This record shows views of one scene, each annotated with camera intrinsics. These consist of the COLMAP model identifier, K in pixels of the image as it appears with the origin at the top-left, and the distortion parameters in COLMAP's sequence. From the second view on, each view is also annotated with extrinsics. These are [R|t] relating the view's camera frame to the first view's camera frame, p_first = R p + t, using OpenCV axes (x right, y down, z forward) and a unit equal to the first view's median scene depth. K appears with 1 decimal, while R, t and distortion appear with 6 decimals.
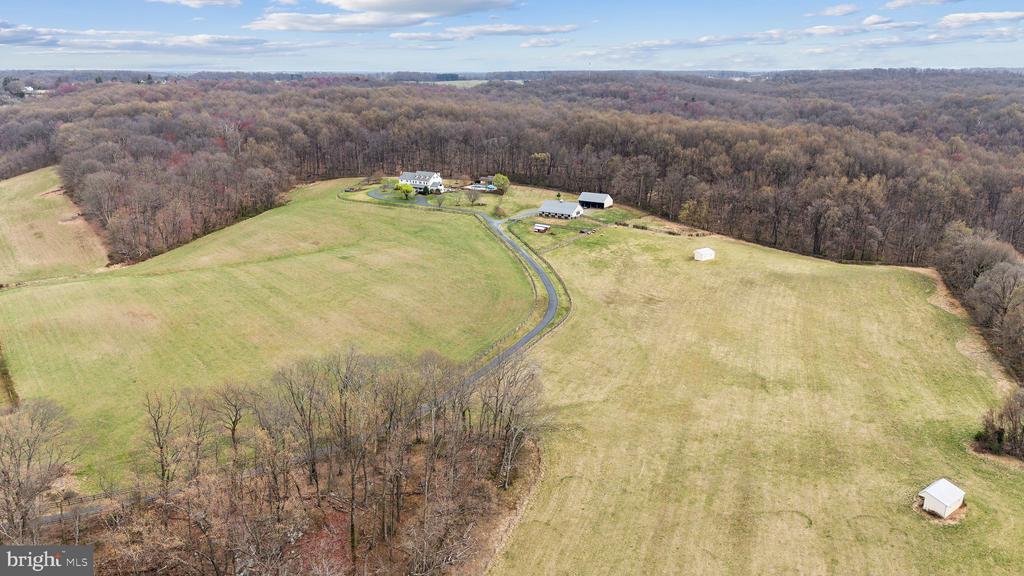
lens RADIAL K [[777.7, 0, 488.1], [0, 777.7, 287.1], [0, 0, 1]] dist [0.104824, -0.131606]
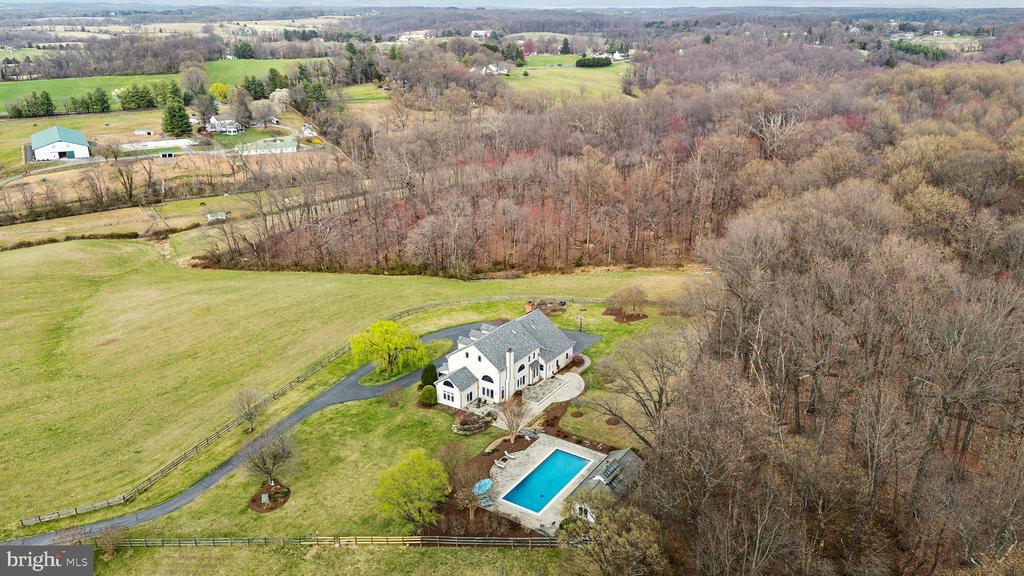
lens RADIAL K [[777.7, 0, 503.9], [0, 777.7, 280.5], [0, 0, 1]] dist [0.103615, -0.129429]
pose [[0.016785, 0.331347, -0.943359, 0.241296], [-0.274815, 0.908684, 0.314278, -0.300773], [0.961351, 0.253974, 0.106312, 1.078942]]
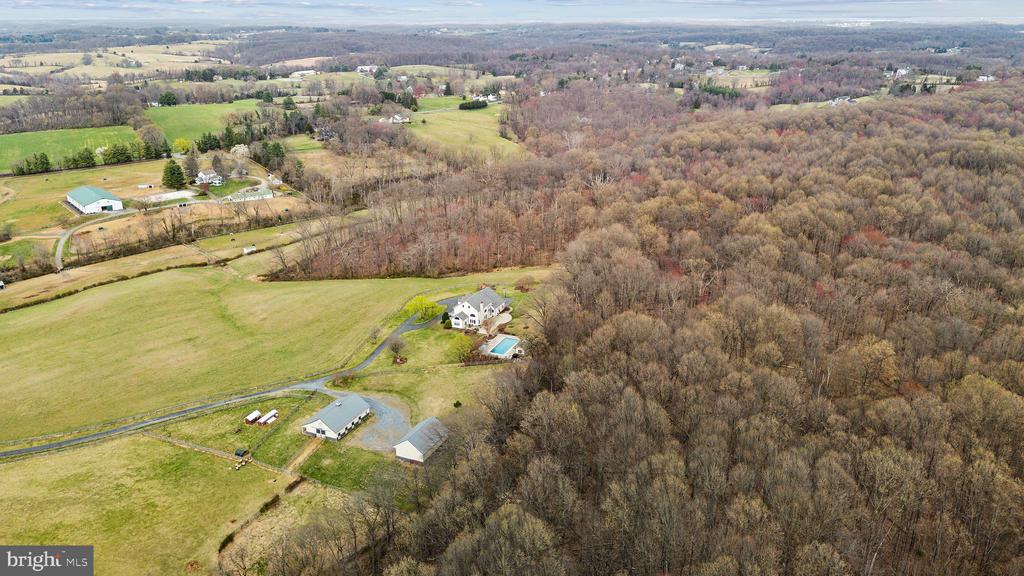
lens RADIAL K [[777.7, 0, 503.9], [0, 777.7, 280.5], [0, 0, 1]] dist [0.103615, -0.129429]
pose [[0.183571, 0.316959, -0.930504, 0.694342], [-0.267290, 0.927020, 0.263041, -0.411111], [0.945969, 0.200428, 0.254894, 0.932218]]
